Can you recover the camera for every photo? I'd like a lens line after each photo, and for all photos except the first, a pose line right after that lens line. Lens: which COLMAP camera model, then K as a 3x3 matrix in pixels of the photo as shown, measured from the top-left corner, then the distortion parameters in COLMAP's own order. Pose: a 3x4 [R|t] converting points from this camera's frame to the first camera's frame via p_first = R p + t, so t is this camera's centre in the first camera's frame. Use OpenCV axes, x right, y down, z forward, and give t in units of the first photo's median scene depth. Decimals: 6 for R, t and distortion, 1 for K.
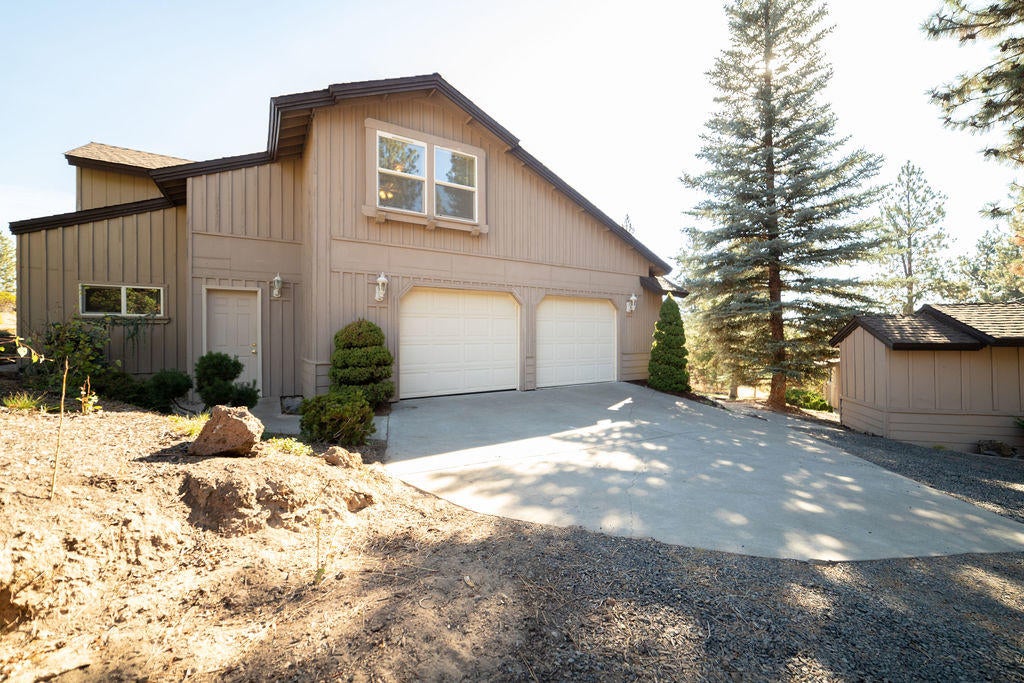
lens RADIAL K [[438.8, 0, 513.2], [0, 438.8, 347.1], [0, 0, 1]] dist [0.000427, 0.000047]
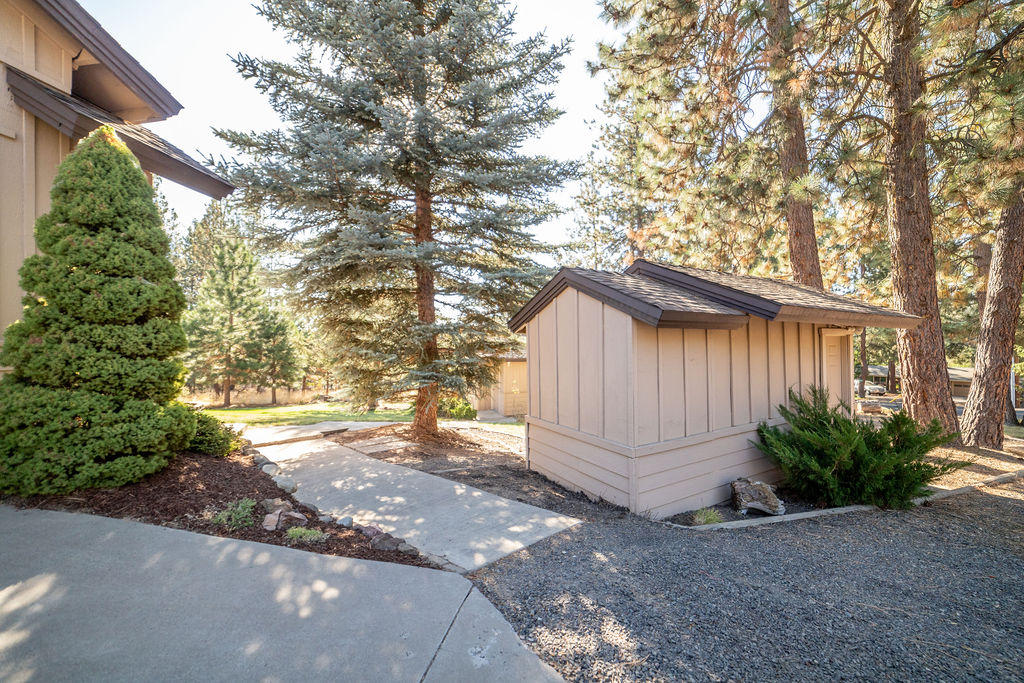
lens RADIAL K [[438.8, 0, 513.2], [0, 438.8, 347.1], [0, 0, 1]] dist [0.000427, 0.000047]
pose [[0.730125, 0.000807, 0.683314, 0.322096], [0.007280, 0.999933, -0.008959, 0.023751], [-0.683275, 0.011515, 0.730070, 0.557570]]
